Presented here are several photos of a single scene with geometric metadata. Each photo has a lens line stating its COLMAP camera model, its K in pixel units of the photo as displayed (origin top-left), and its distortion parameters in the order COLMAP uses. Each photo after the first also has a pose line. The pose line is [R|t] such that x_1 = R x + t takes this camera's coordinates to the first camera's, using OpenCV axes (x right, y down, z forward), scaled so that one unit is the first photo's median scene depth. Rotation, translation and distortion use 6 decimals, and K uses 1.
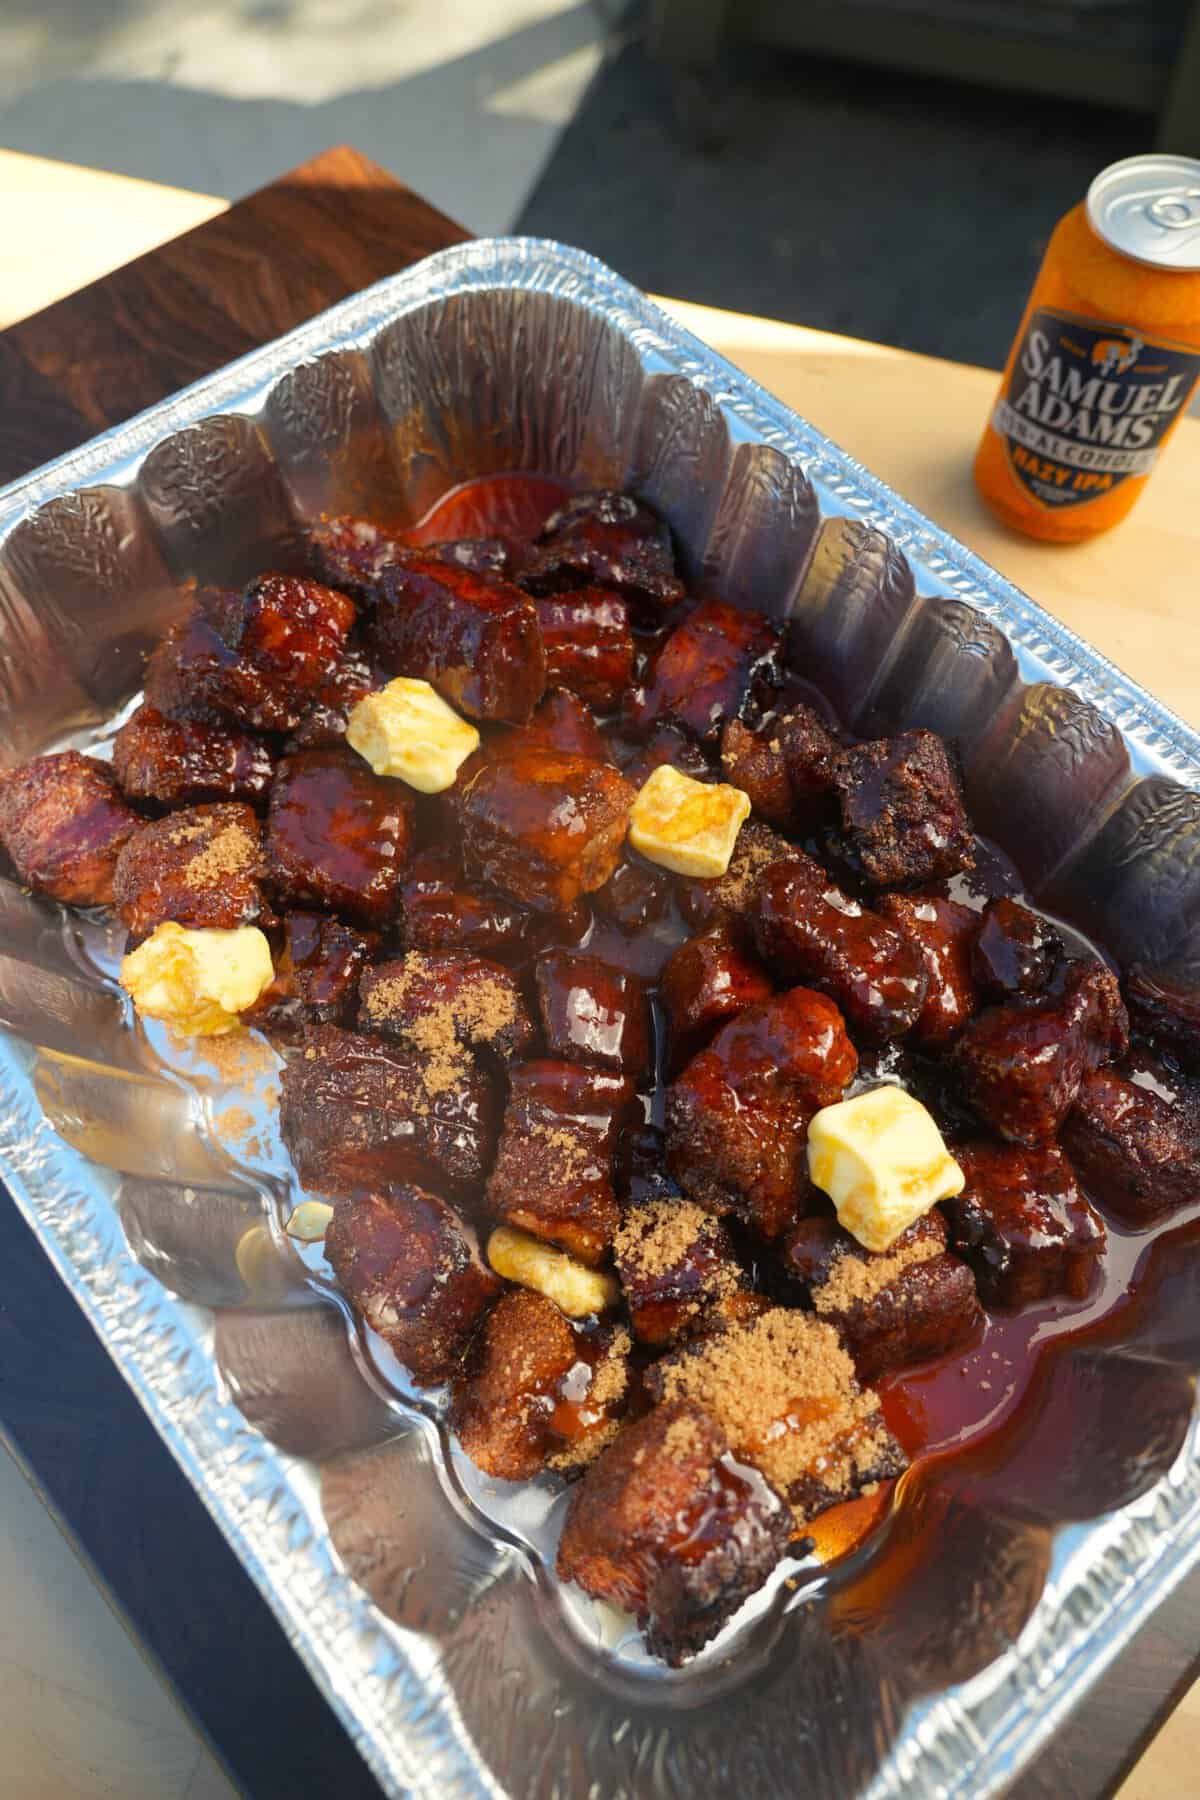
lens RADIAL K [[1241.4, 0, 600.0], [0, 1241.4, 900.0], [0, 0, 1]] dist [-0.006579, -0.000716]
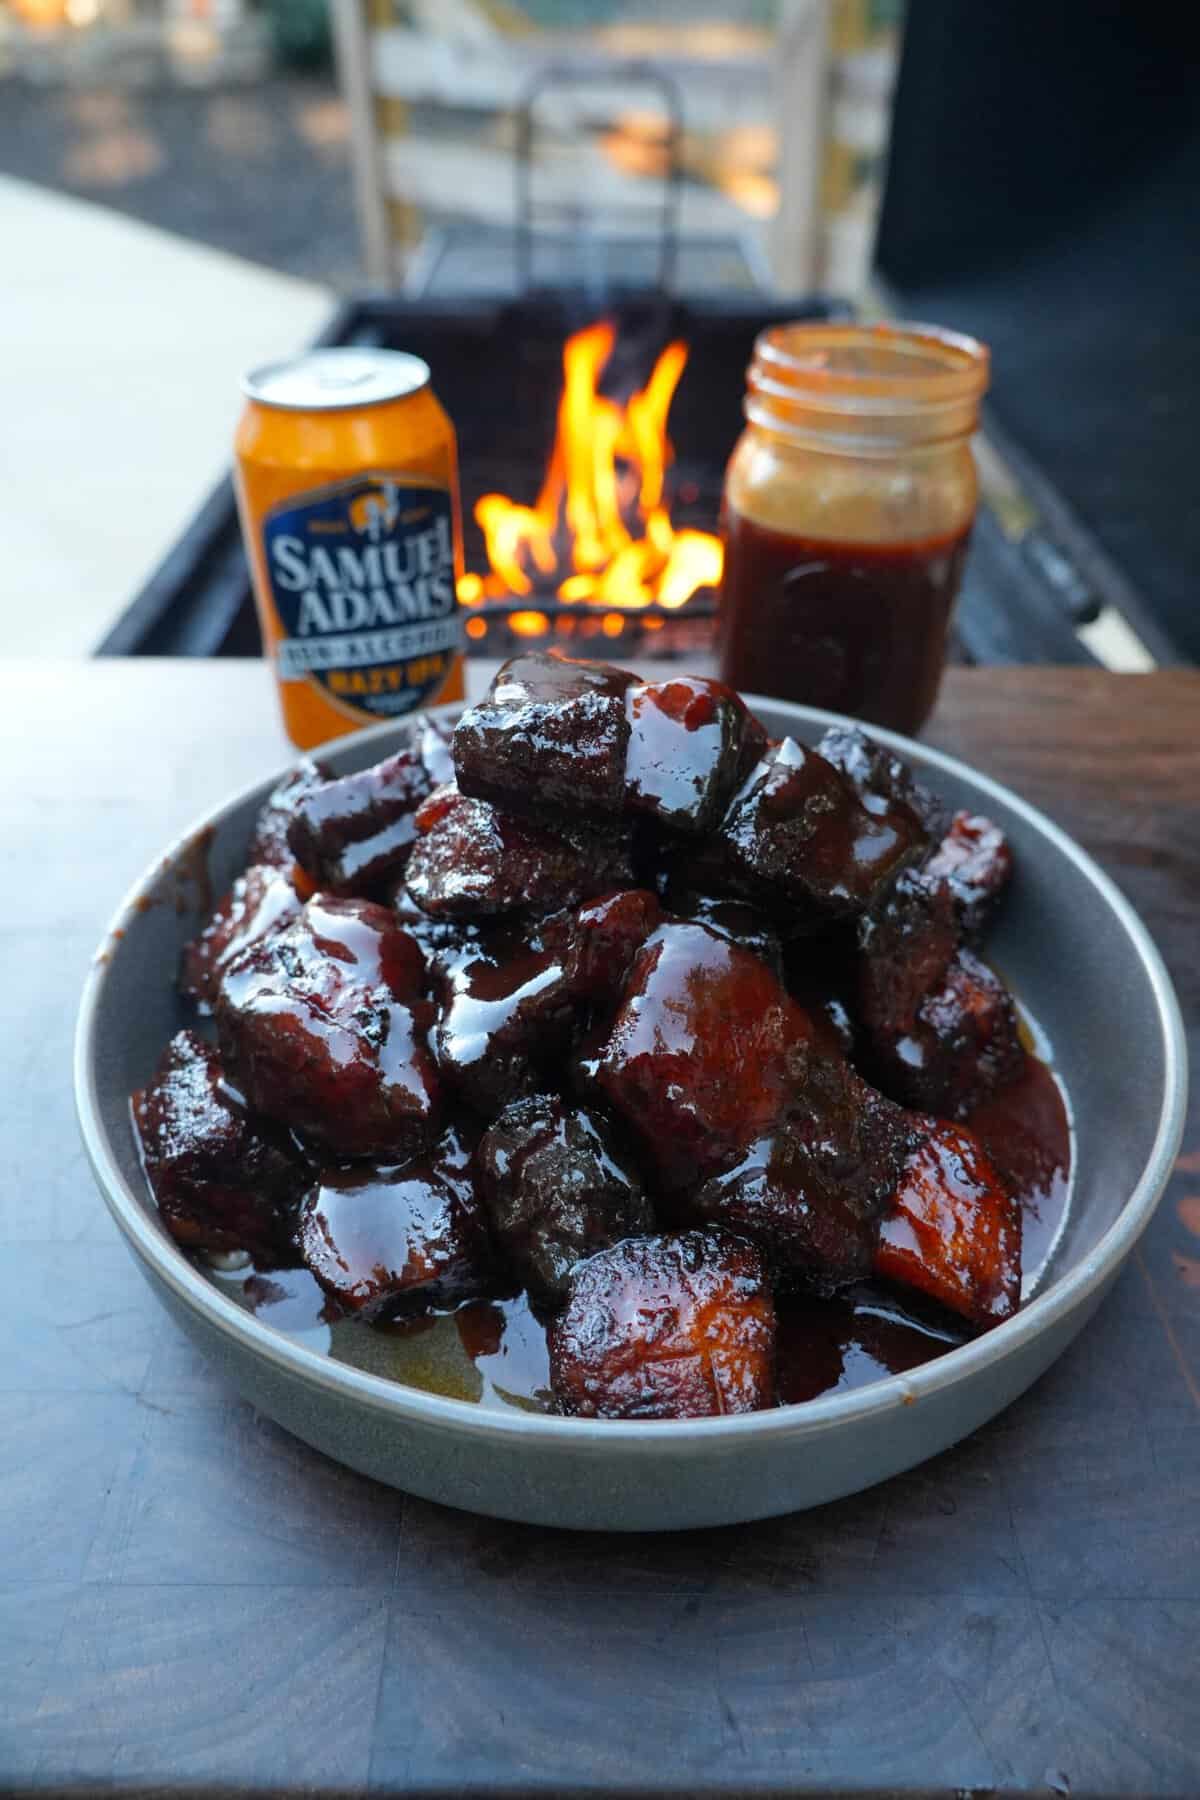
lens RADIAL K [[1241.4, 0, 600.0], [0, 1241.4, 900.0], [0, 0, 1]] dist [-0.006579, -0.000716]
pose [[0.691228, -0.437131, 0.575431, -0.090860], [0.644619, 0.732884, -0.217597, 0.049383], [-0.326605, 0.521343, 0.788372, 0.378689]]
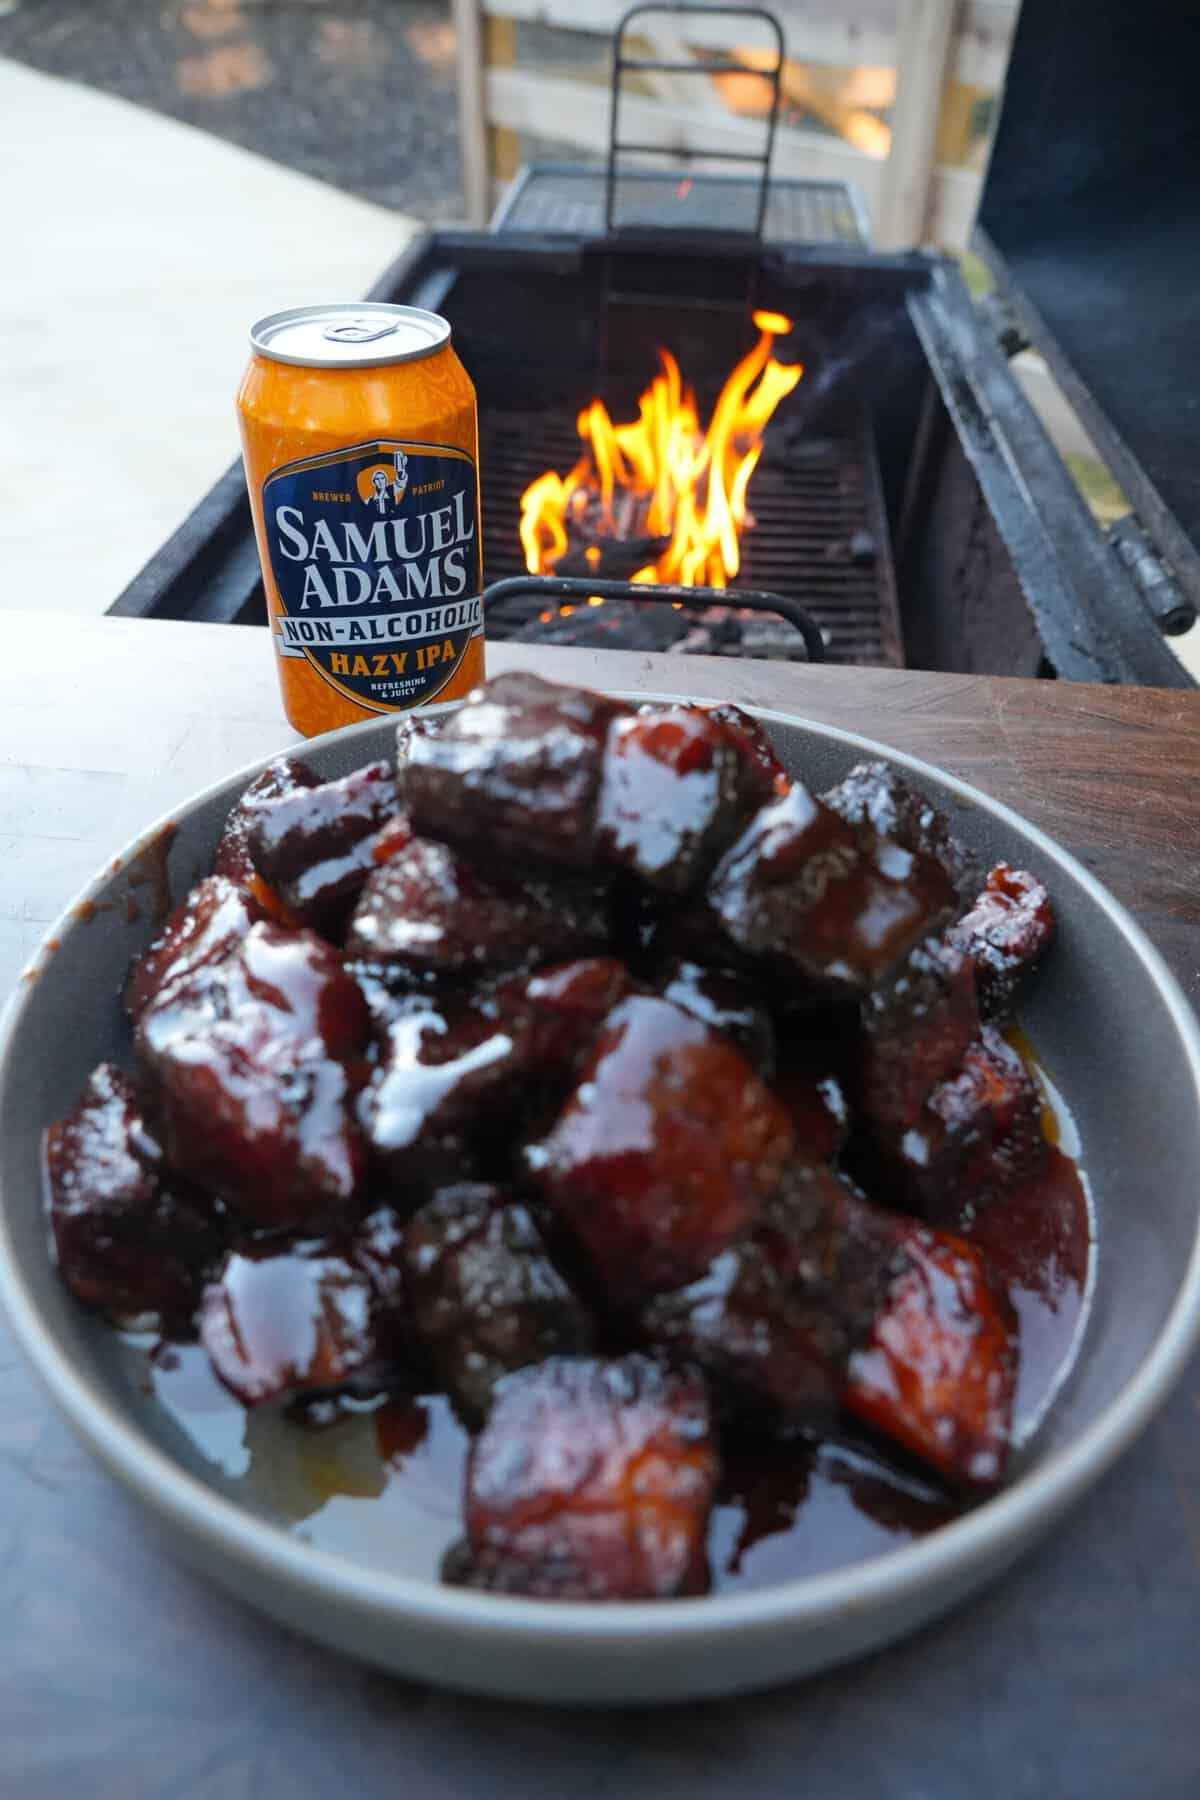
lens RADIAL K [[1241.4, 0, 600.0], [0, 1241.4, 900.0], [0, 0, 1]] dist [-0.006579, -0.000716]
pose [[0.748526, -0.409707, 0.521391, -0.005396], [0.581066, 0.784101, -0.218055, 0.023977], [-0.319484, 0.466183, 0.824987, 0.397483]]
